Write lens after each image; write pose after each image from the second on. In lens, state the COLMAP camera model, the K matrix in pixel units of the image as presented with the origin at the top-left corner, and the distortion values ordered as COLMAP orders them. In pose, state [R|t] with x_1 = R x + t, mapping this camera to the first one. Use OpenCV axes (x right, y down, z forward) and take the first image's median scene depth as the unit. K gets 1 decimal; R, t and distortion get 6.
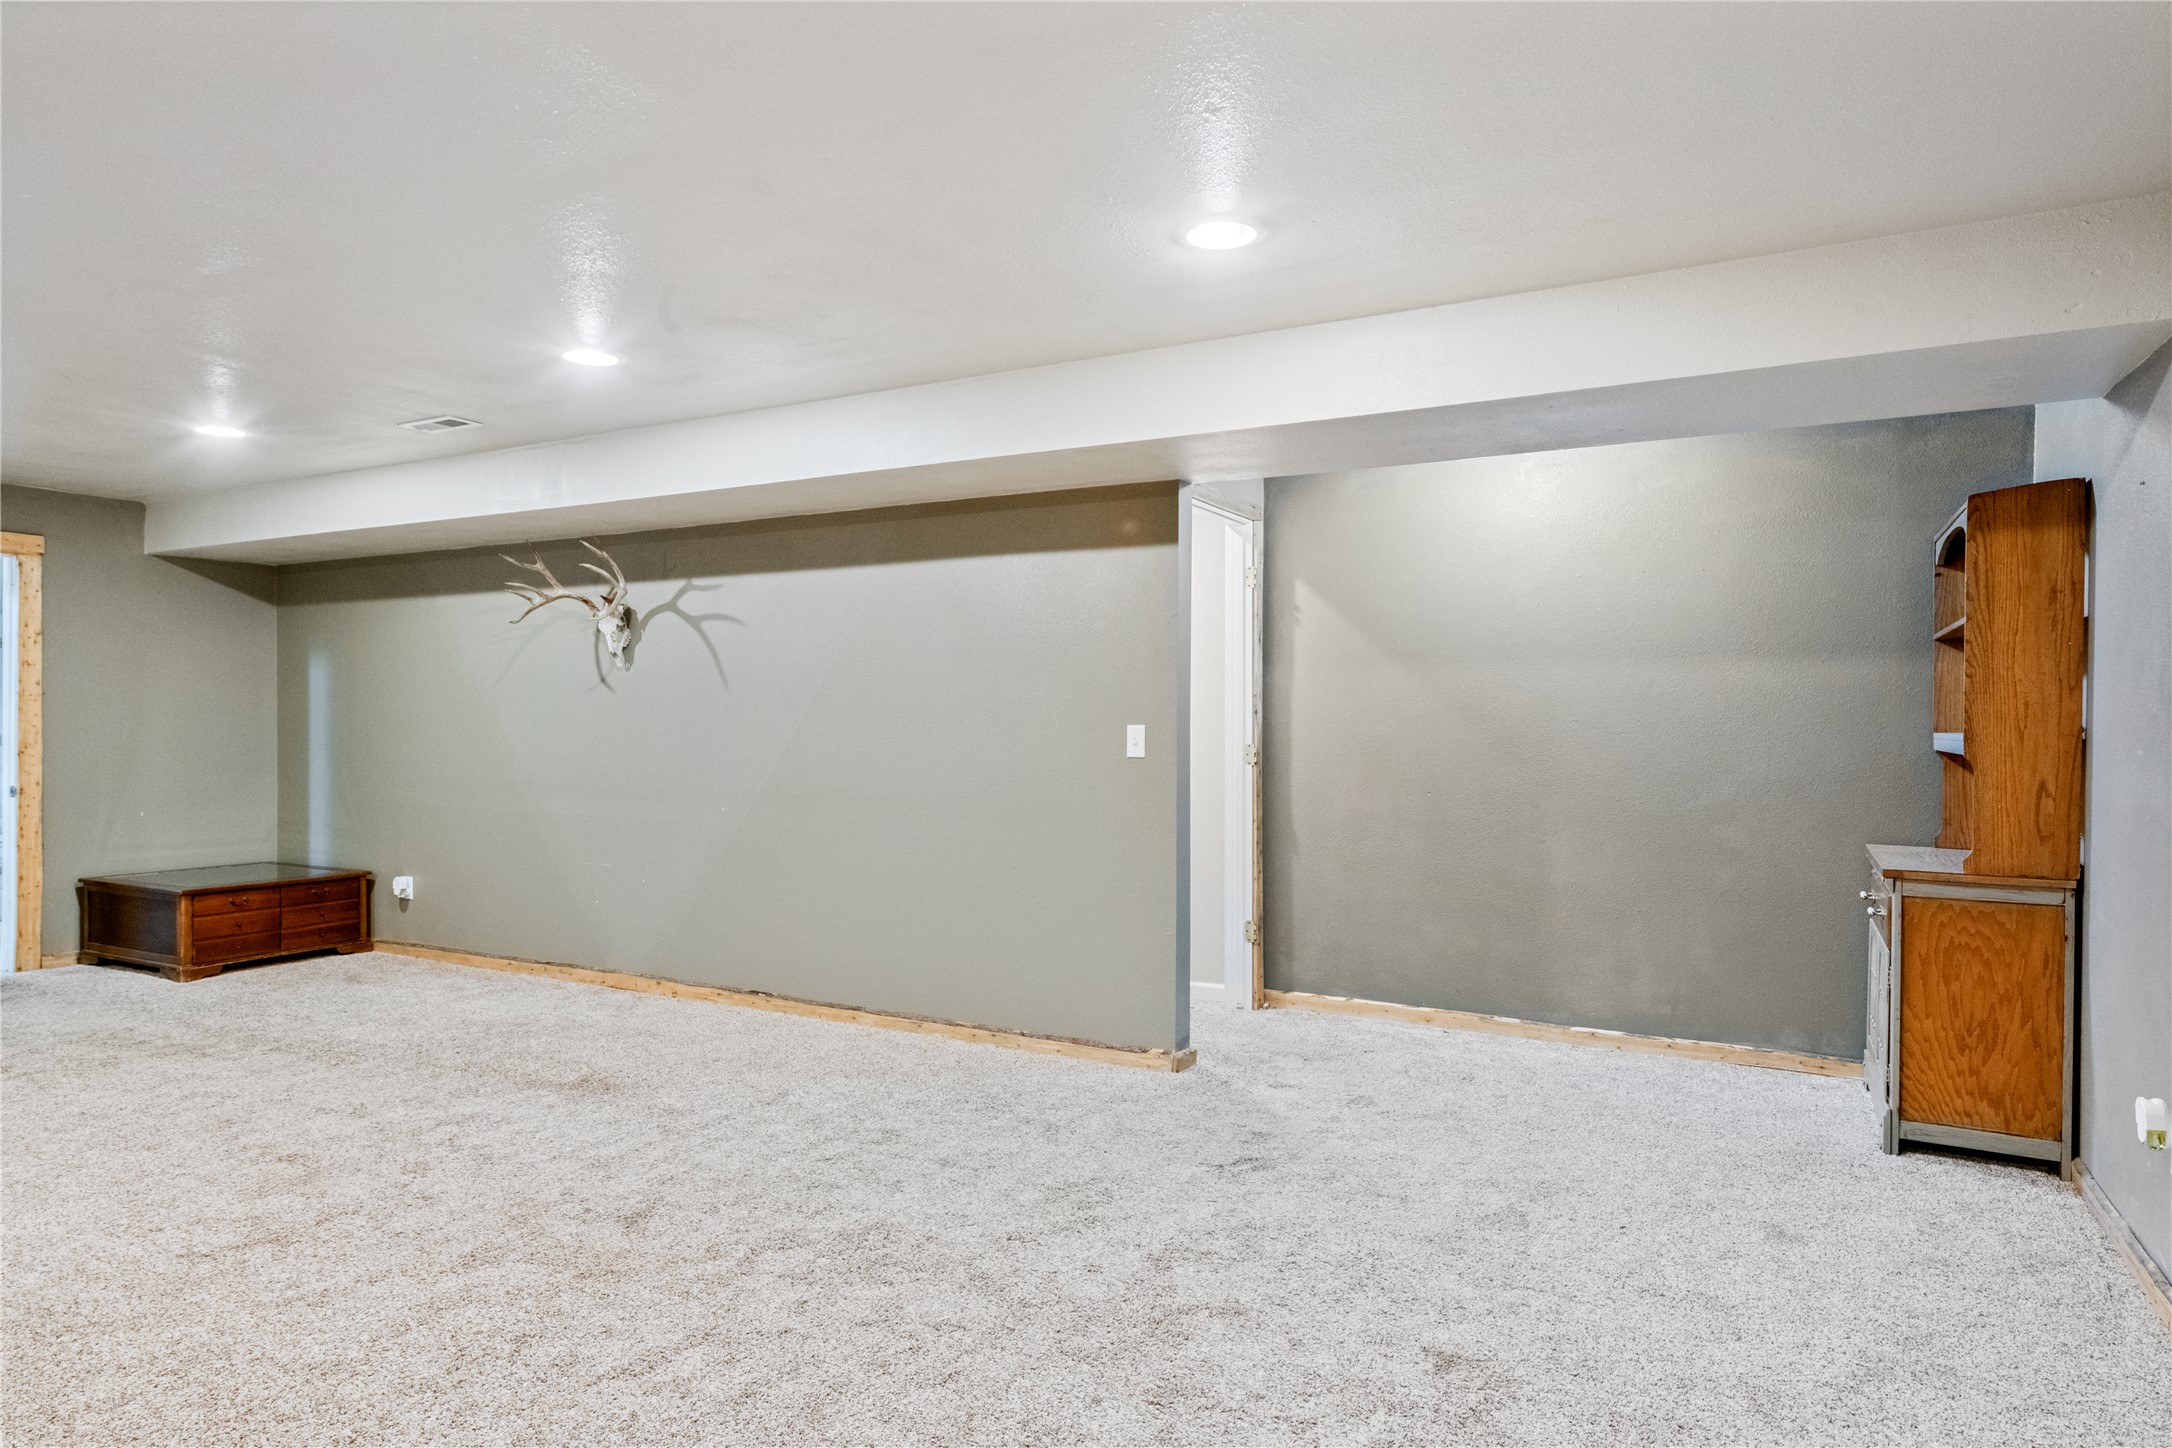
lens RADIAL K [[1261.2, 0, 1086.0], [0, 1261.2, 724.0], [0, 0, 1]] dist [0.000280, 0.000277]
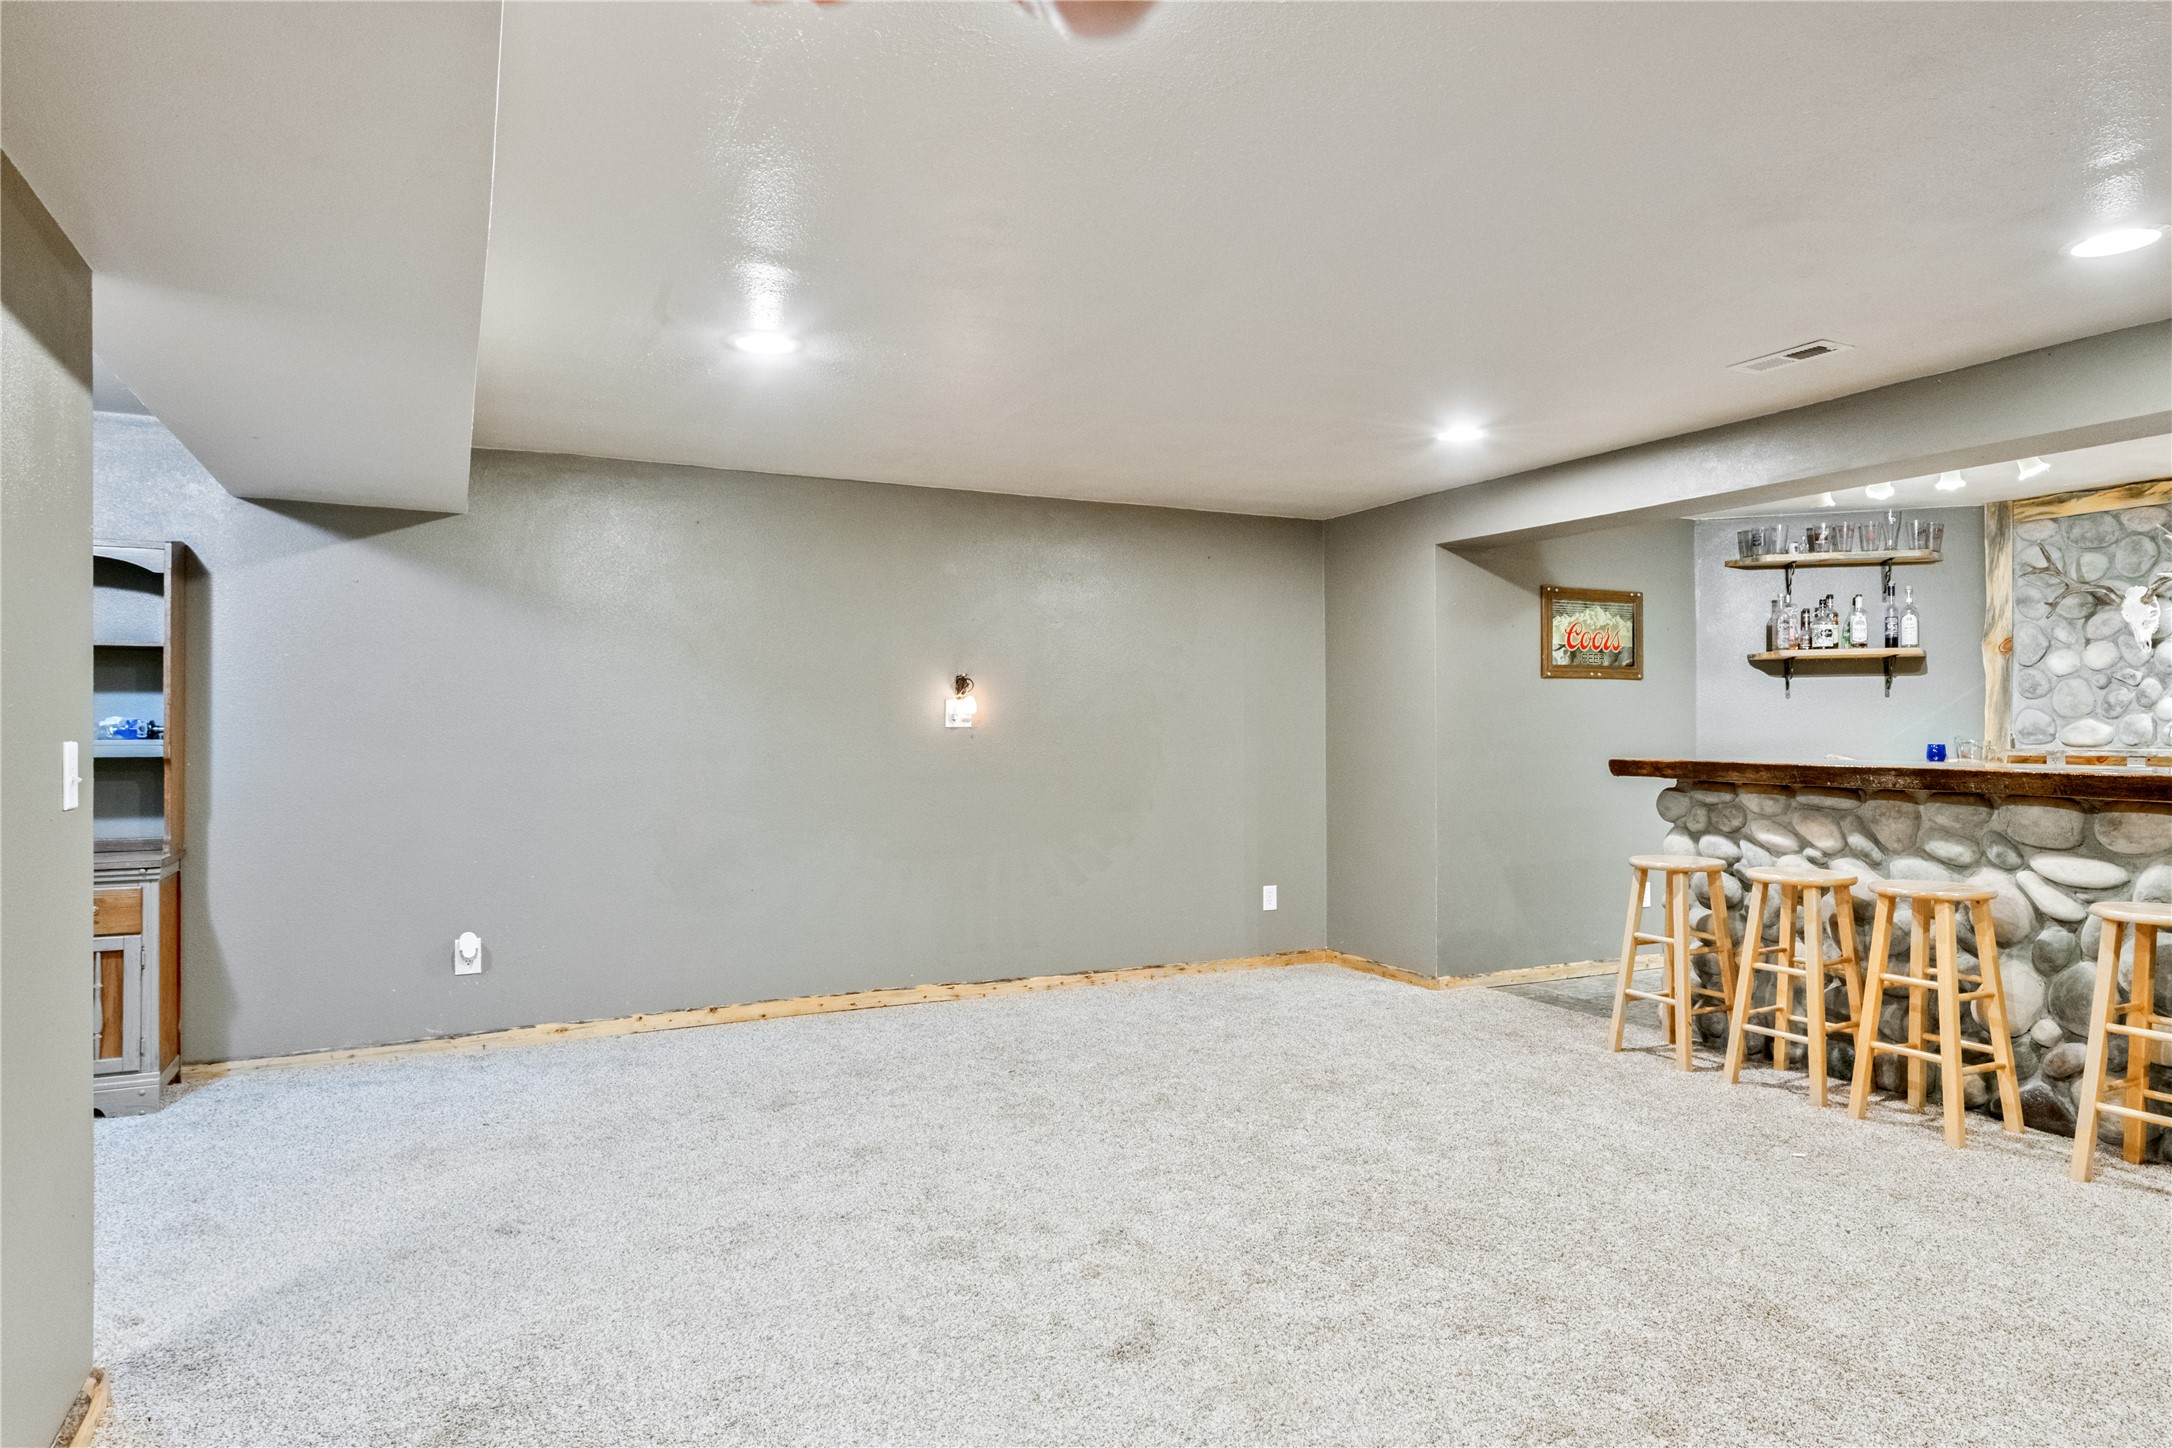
lens RADIAL K [[1297.6, 0, 1086.0], [0, 1297.6, 724.0], [0, 0, 1]] dist [-0.000735, -0.000756]
pose [[-0.816364, -0.003963, 0.577524, -0.732451], [0.001451, 0.999959, 0.008914, -0.014610], [-0.577536, 0.008115, -0.816325, 1.530711]]
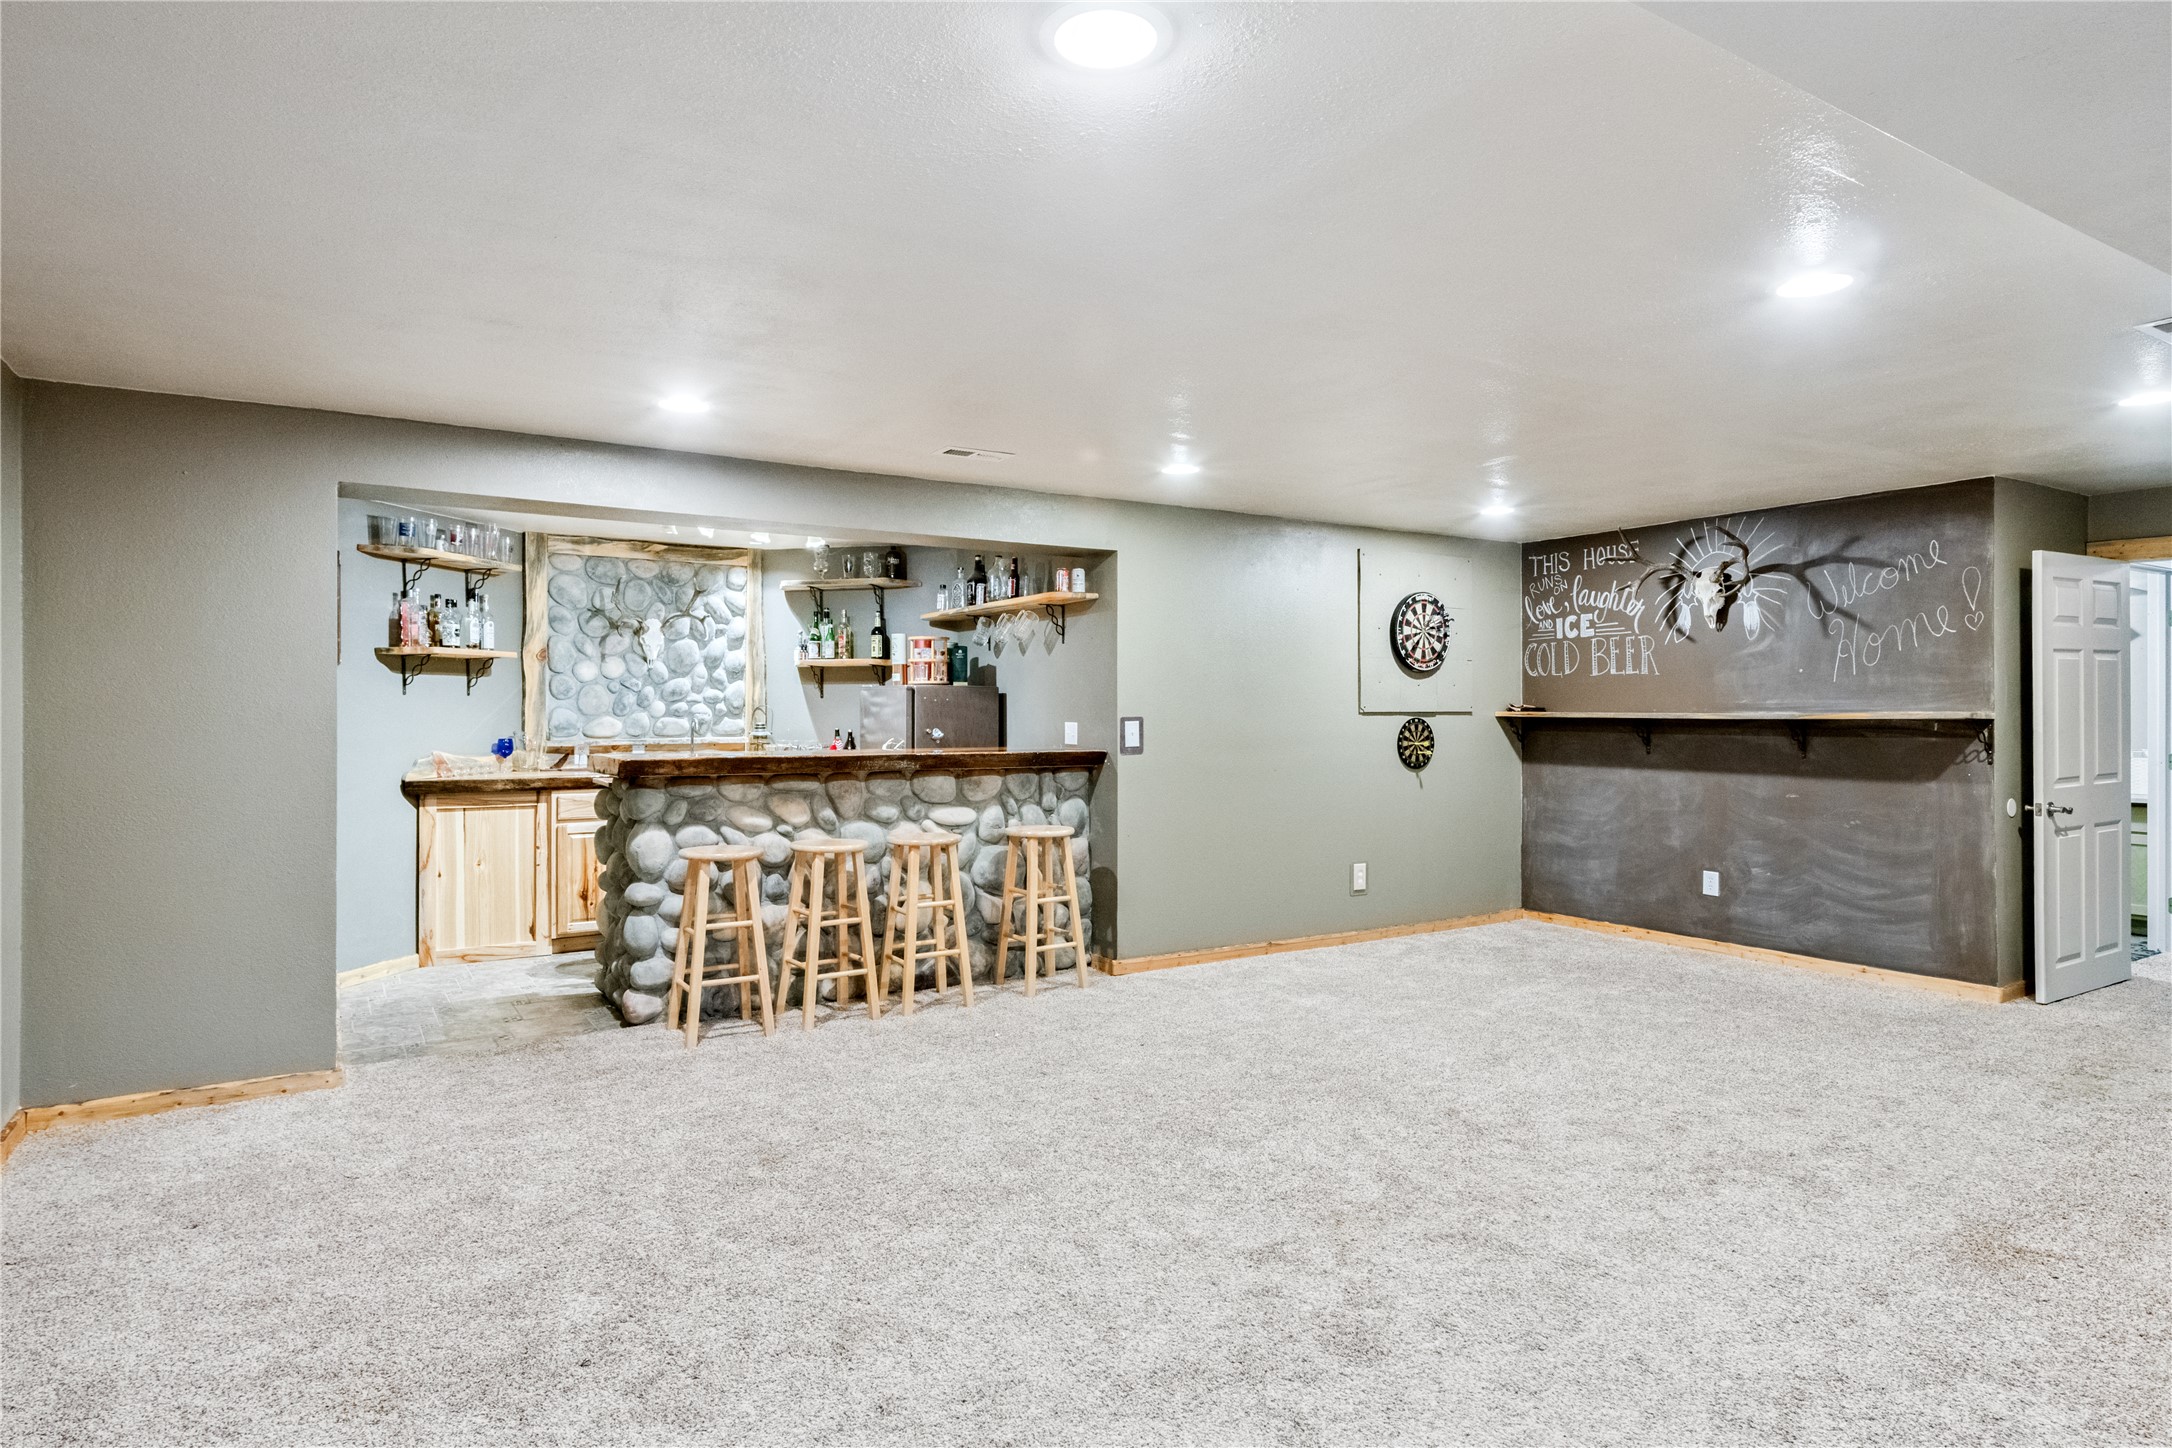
lens RADIAL K [[1187.2, 0, 1086.0], [0, 1187.2, 724.0], [0, 0, 1]] dist [0.001569, -0.001380]
pose [[-0.486384, 0.002537, -0.873741, 0.537910], [-0.009427, 0.999922, 0.008151, -0.015570], [0.873694, 0.012201, -0.486323, 1.062684]]
